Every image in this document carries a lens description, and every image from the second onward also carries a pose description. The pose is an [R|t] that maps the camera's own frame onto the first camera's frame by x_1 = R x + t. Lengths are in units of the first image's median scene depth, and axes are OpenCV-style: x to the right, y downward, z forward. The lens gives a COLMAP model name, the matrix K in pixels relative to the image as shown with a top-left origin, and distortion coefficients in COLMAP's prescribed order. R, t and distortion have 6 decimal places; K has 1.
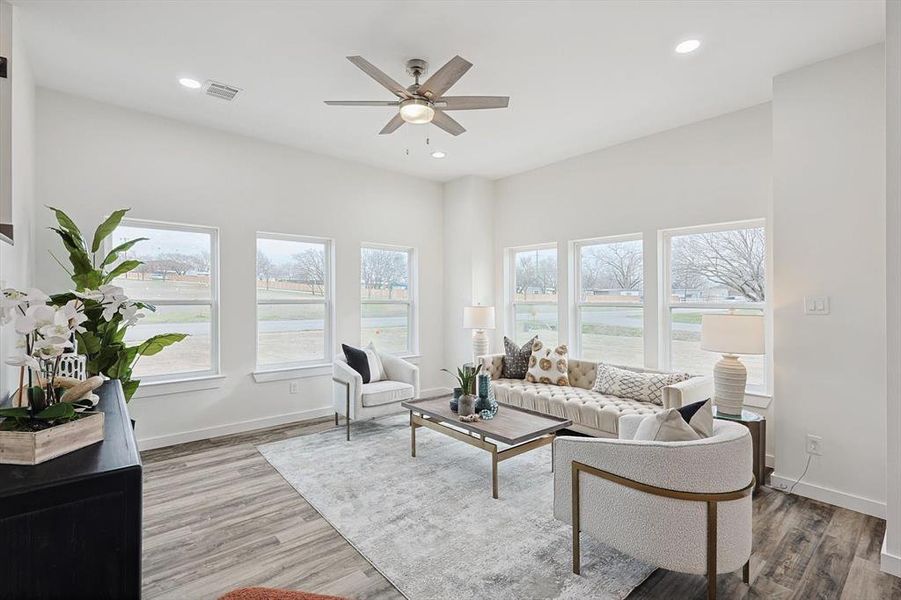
lens RADIAL K [[416.7, 0, 451.7], [0, 416.7, 296.3], [0, 0, 1]] dist [0.004617, -0.000108]
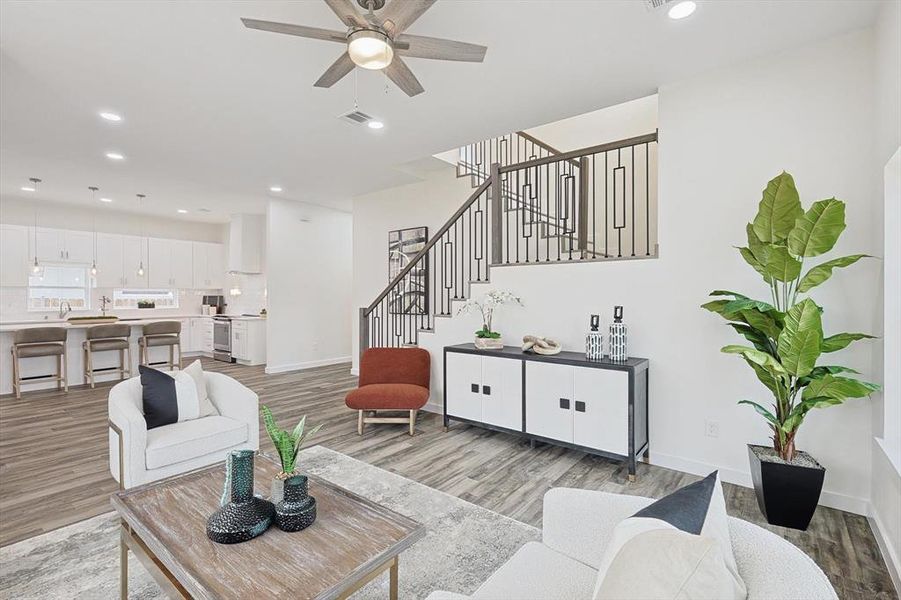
lens RADIAL K [[416.7, 0, 448.8], [0, 416.7, 297.8], [0, 0, 1]] dist [0.004617, -0.000108]
pose [[-0.981057, -0.005182, -0.193652, -0.081393], [-0.005885, 0.999978, 0.003059, 0.014812], [0.193632, 0.004140, -0.981066, 2.037747]]
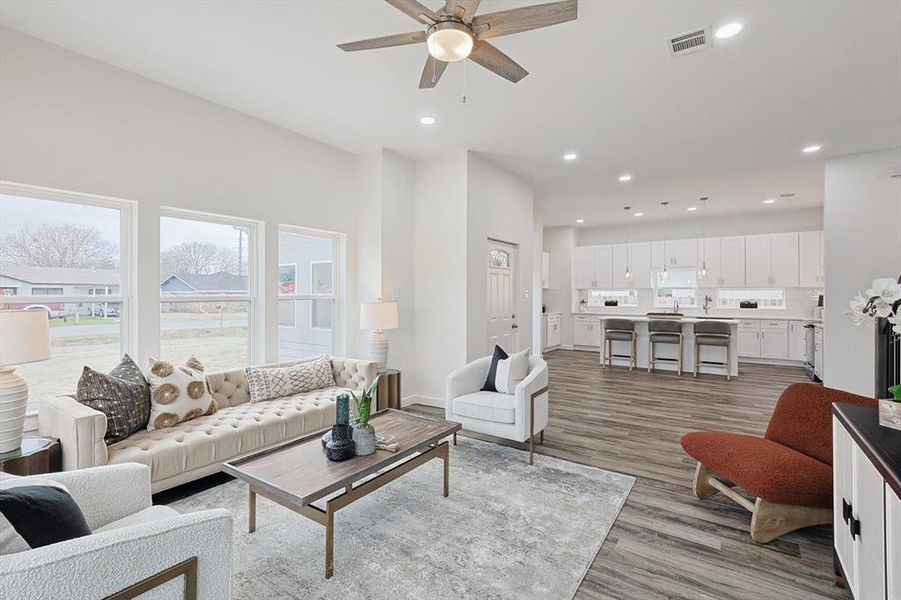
lens RADIAL K [[416.7, 0, 452.2], [0, 416.7, 294.8], [0, 0, 1]] dist [0.004617, -0.000108]
pose [[-0.257599, -0.008294, 0.966216, -0.915232], [-0.005148, 0.999961, 0.007211, 0.007427], [-0.966238, -0.003116, -0.257631, 1.355348]]
